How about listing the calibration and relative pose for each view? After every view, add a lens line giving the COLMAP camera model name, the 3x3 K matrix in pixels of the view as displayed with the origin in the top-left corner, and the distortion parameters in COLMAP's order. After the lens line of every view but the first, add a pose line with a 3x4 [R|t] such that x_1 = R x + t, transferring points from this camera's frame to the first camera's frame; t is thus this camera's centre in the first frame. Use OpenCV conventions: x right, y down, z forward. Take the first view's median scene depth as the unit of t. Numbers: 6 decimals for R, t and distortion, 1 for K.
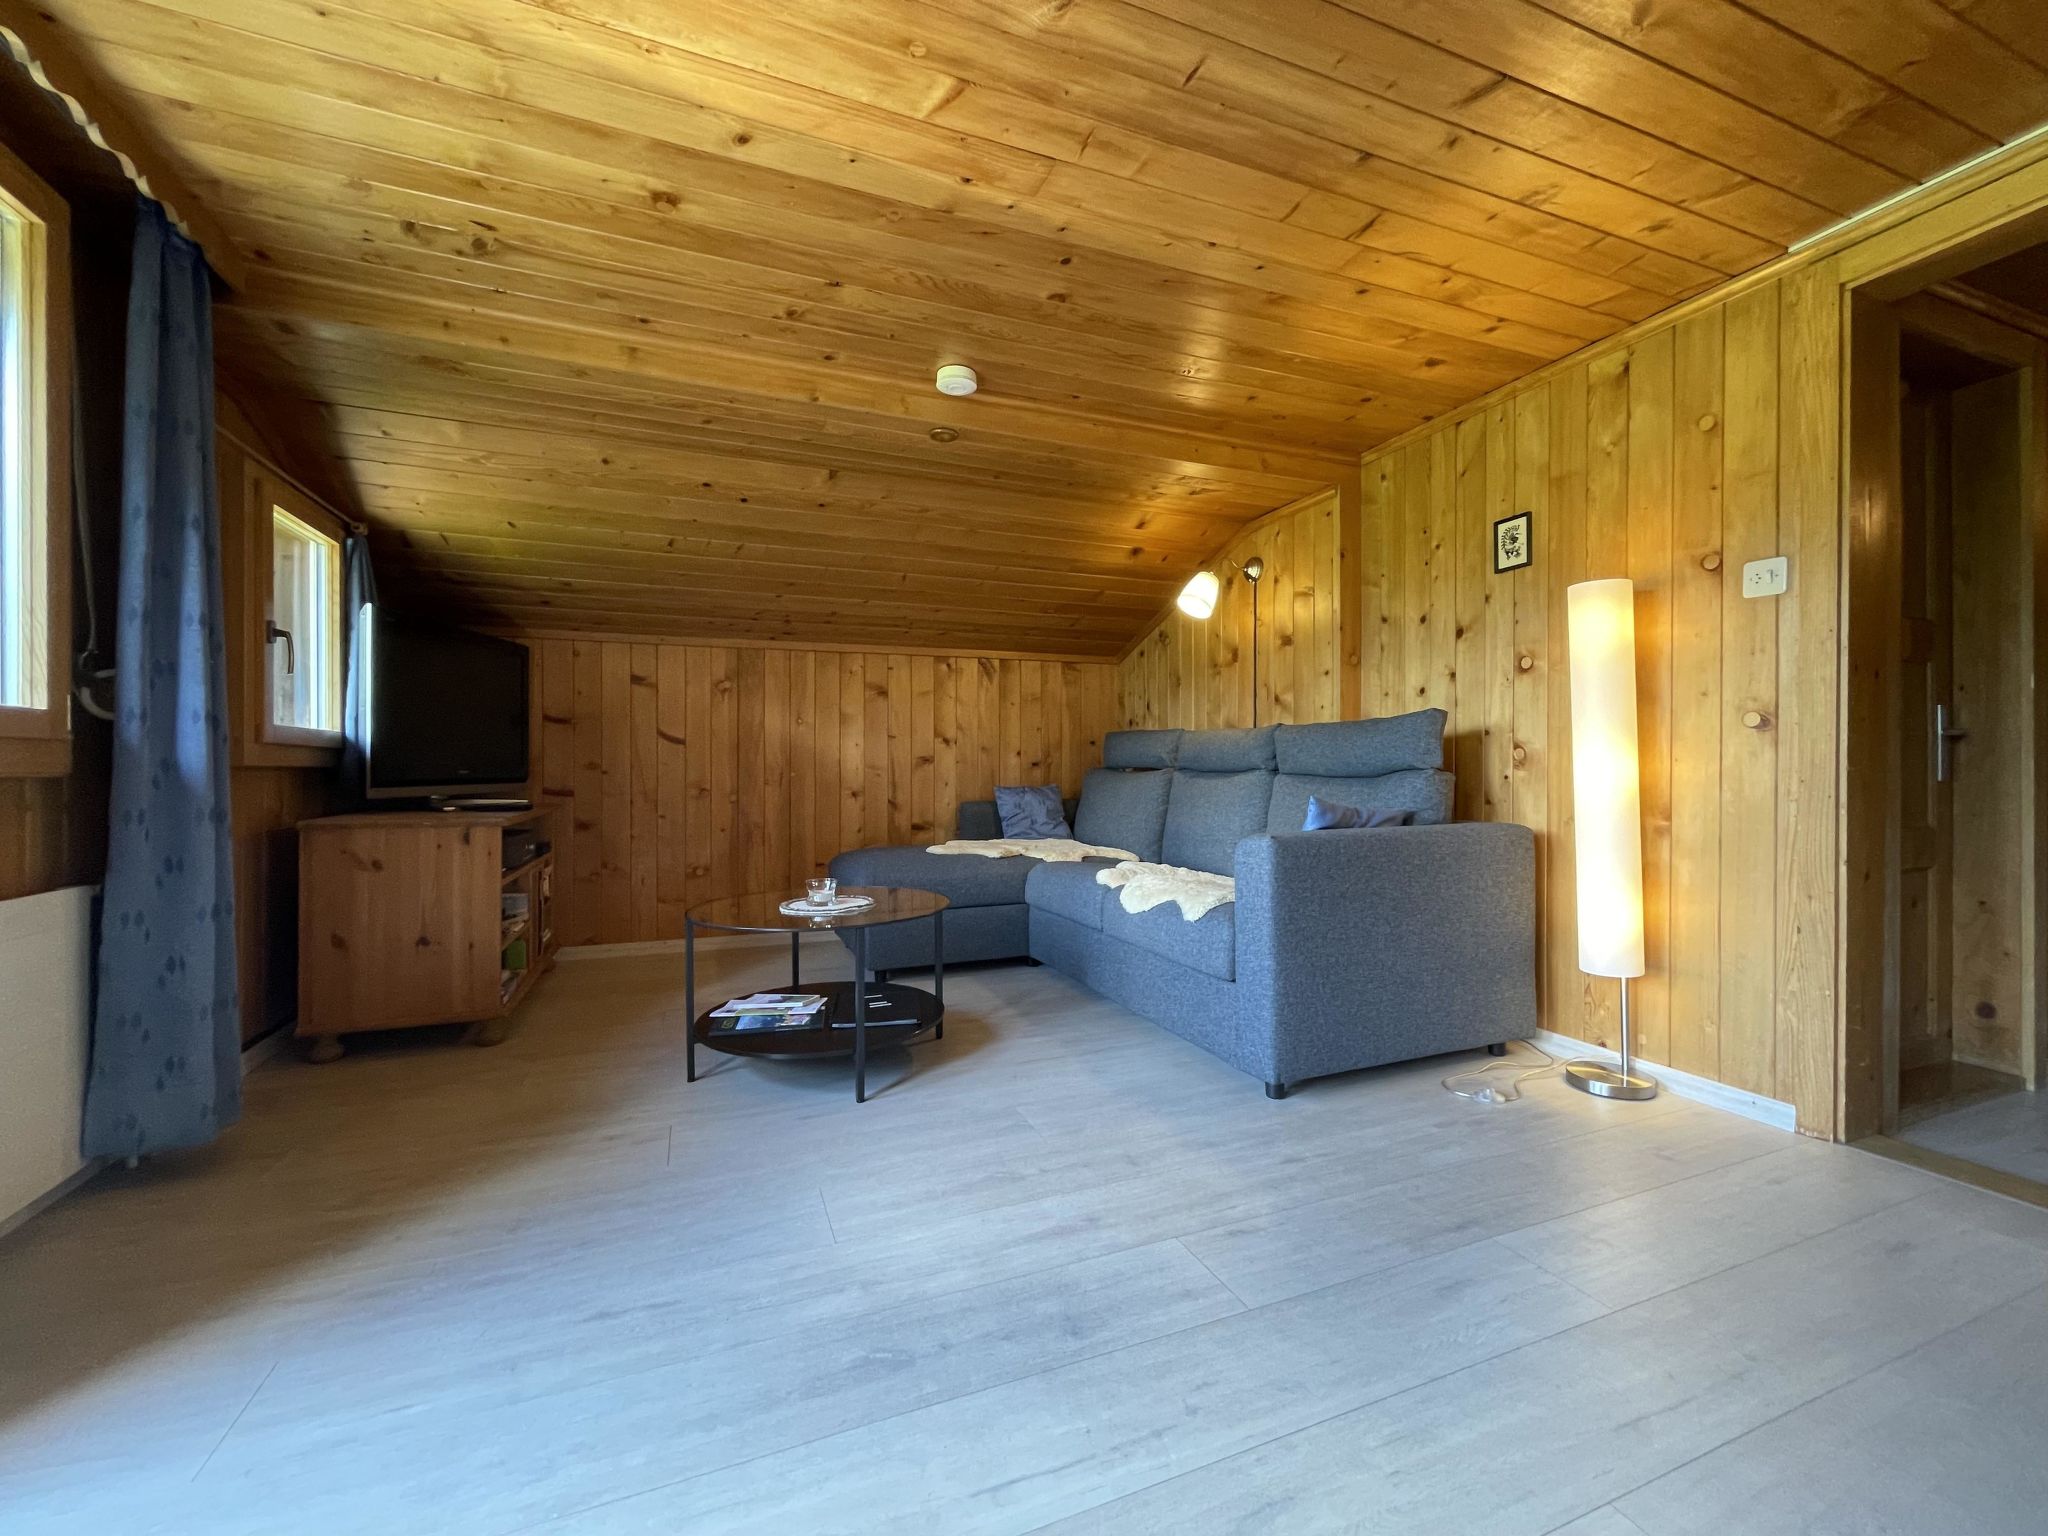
lens RADIAL K [[826.0, 0, 1024.2], [0, 826.0, 765.9], [0, 0, 1]] dist [0.000741, 0.000074]
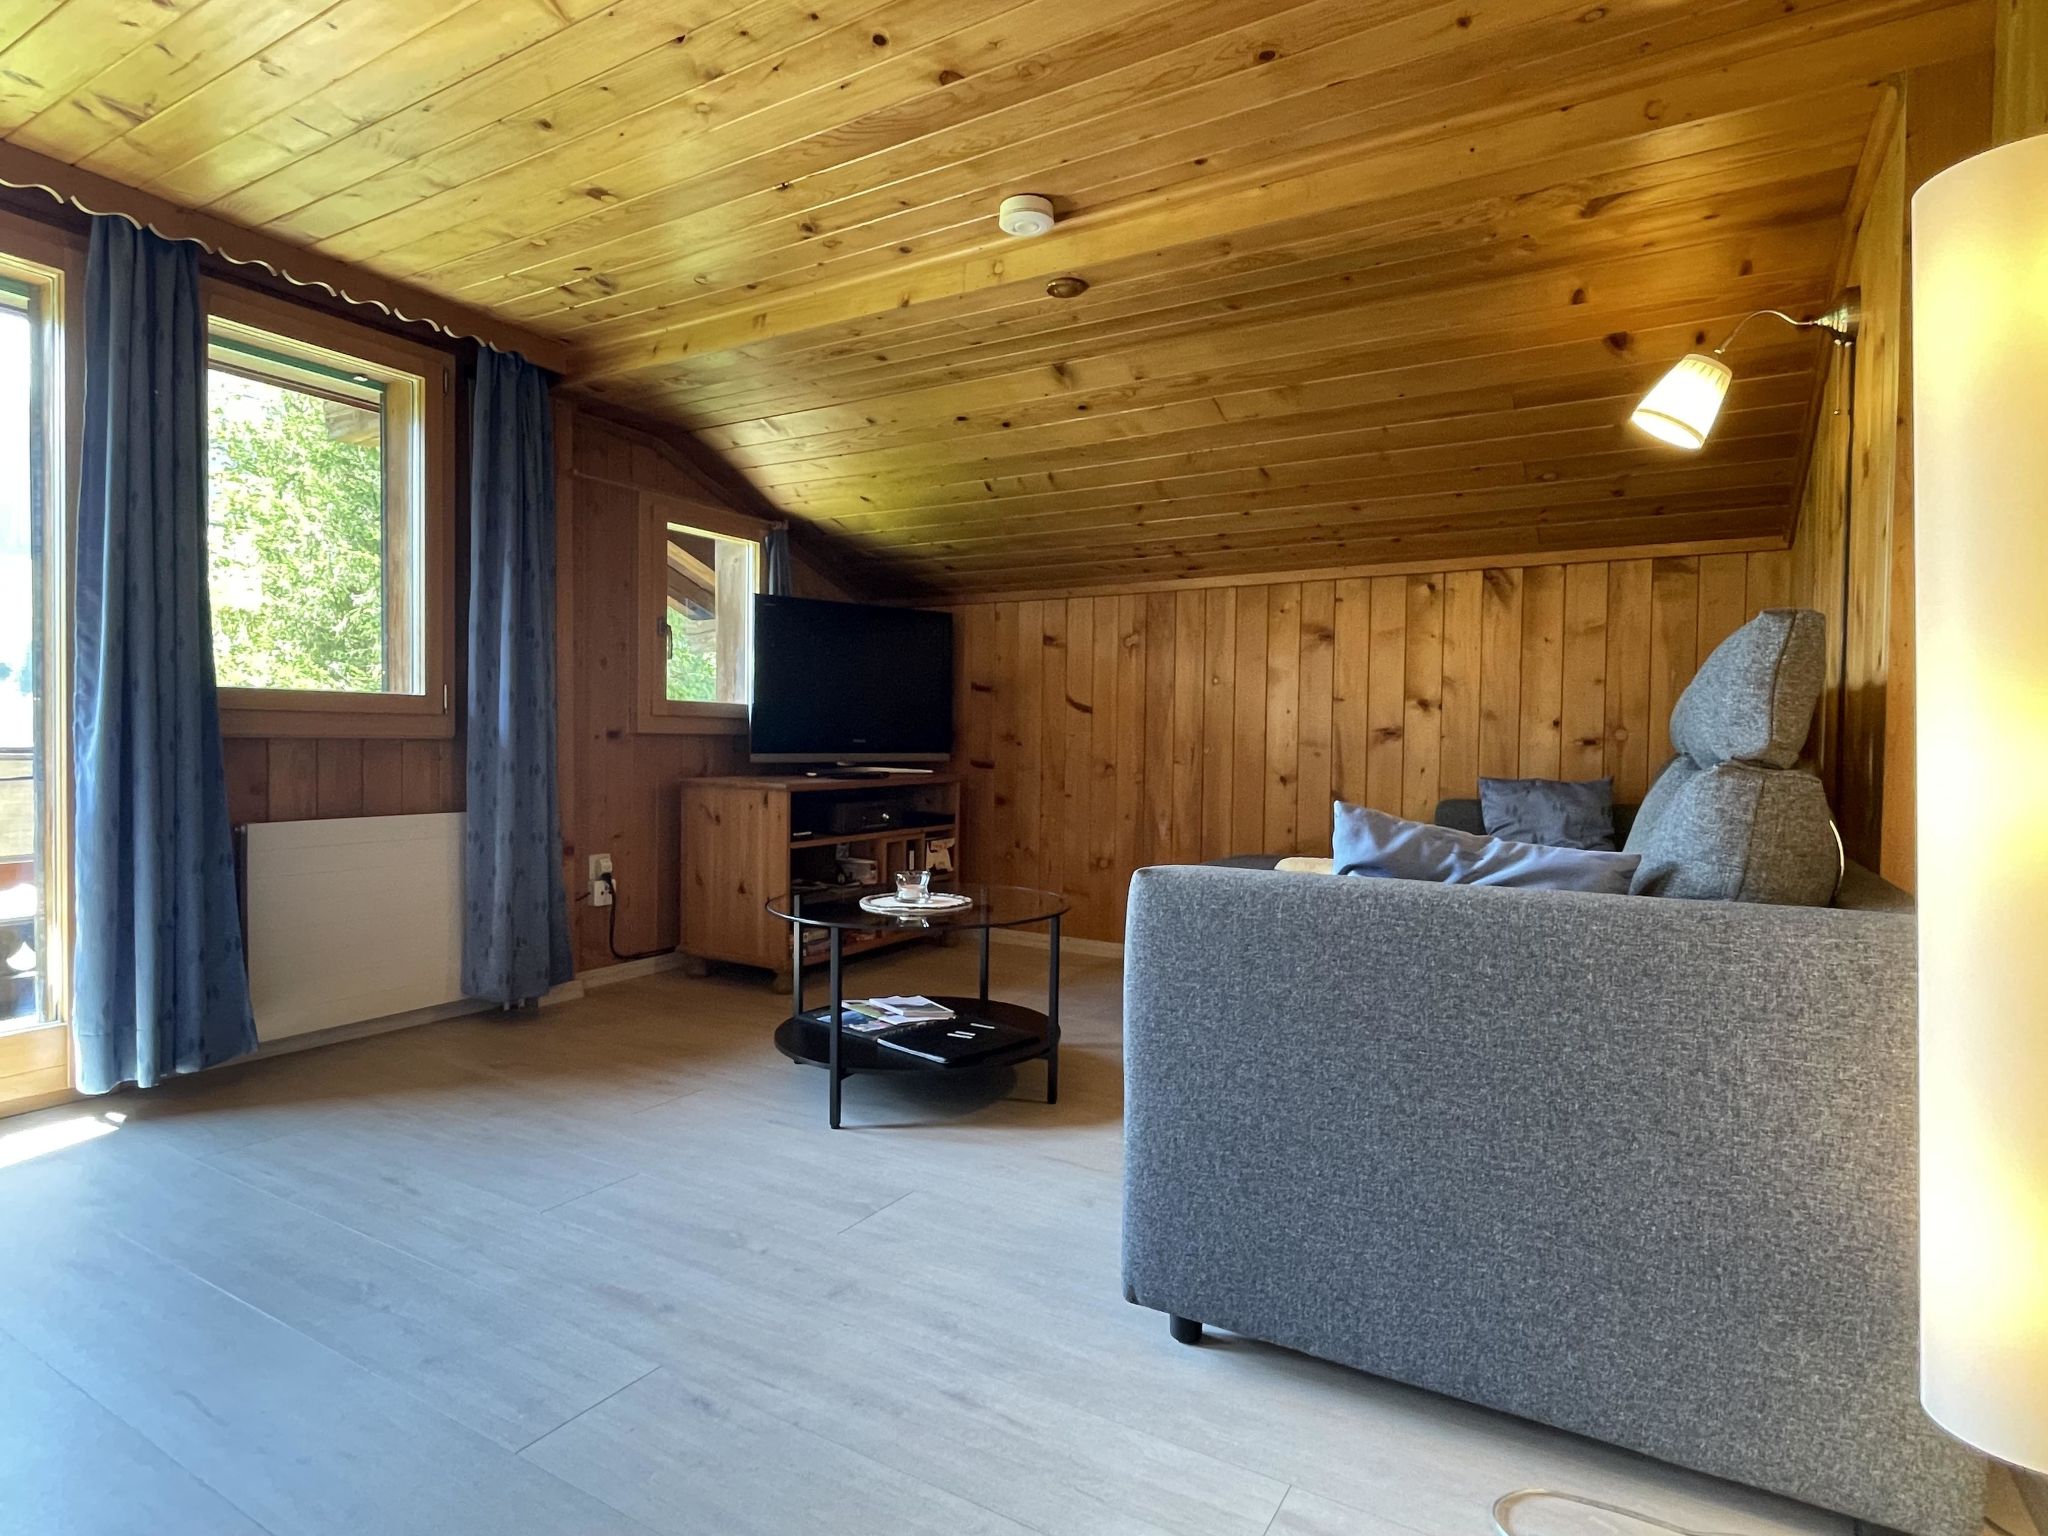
lens RADIAL K [[1093.6, 0, 1018.0], [0, 1093.6, 766.6], [0, 0, 1]] dist [0.001912, 0.000571]
pose [[0.608659, 0.031504, -0.792806, 0.463811], [-0.012159, 0.999464, 0.030382, -0.004032], [0.793339, -0.008852, 0.608716, 0.263066]]
